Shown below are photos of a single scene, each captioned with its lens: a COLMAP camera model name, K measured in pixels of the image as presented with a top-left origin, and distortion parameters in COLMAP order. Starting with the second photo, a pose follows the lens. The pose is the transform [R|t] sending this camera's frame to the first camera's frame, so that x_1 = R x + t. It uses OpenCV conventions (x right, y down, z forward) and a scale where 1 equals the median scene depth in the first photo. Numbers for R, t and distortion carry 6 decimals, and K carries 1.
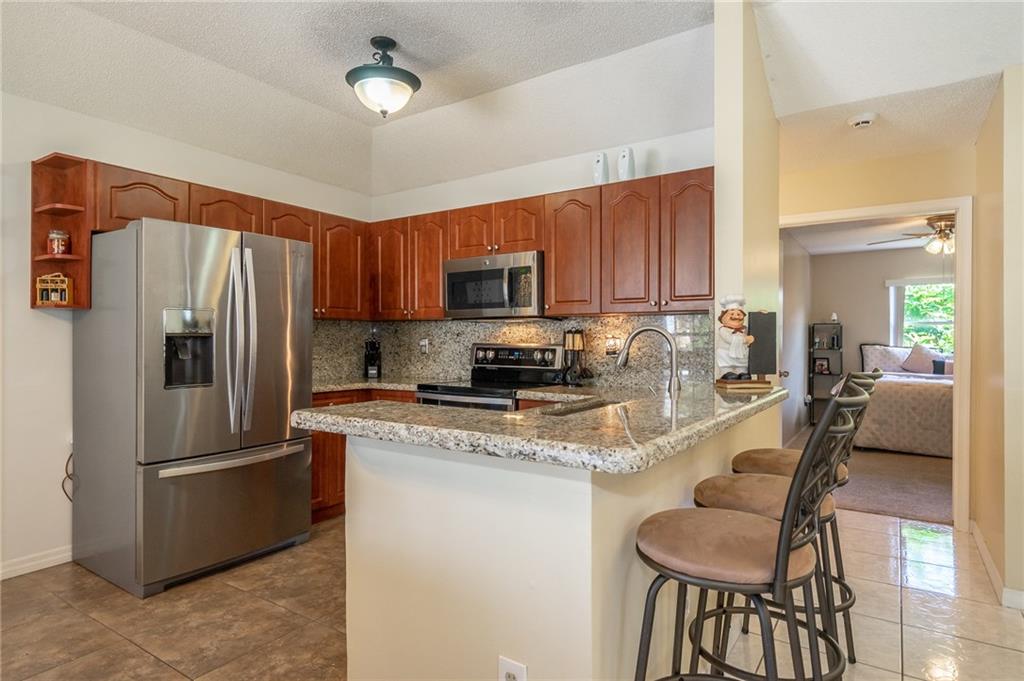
lens RADIAL K [[576.8, 0, 512.0], [0, 576.8, 340.5], [0, 0, 1]] dist [-0.001650, -0.000513]
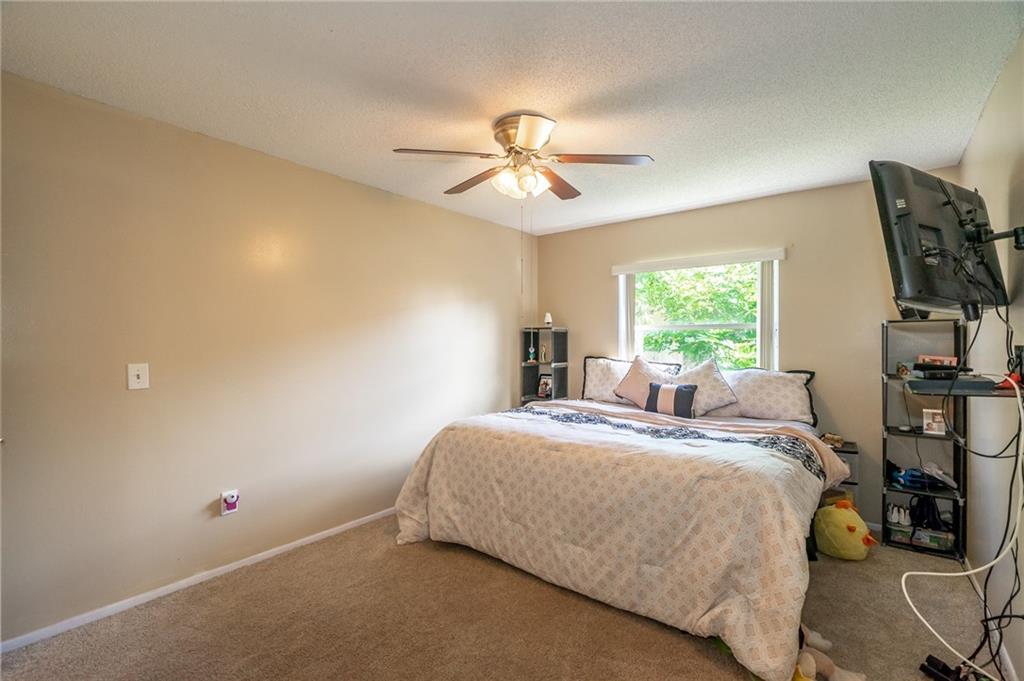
lens RADIAL K [[467.2, 0, 513.2], [0, 467.2, 340.2], [0, 0, 1]] dist [0.000789, 0.001283]
pose [[0.996949, -0.003928, -0.077956, 0.724697], [0.003876, 0.999992, -0.000817, -0.017519], [0.077959, 0.000512, 0.996956, 0.534186]]
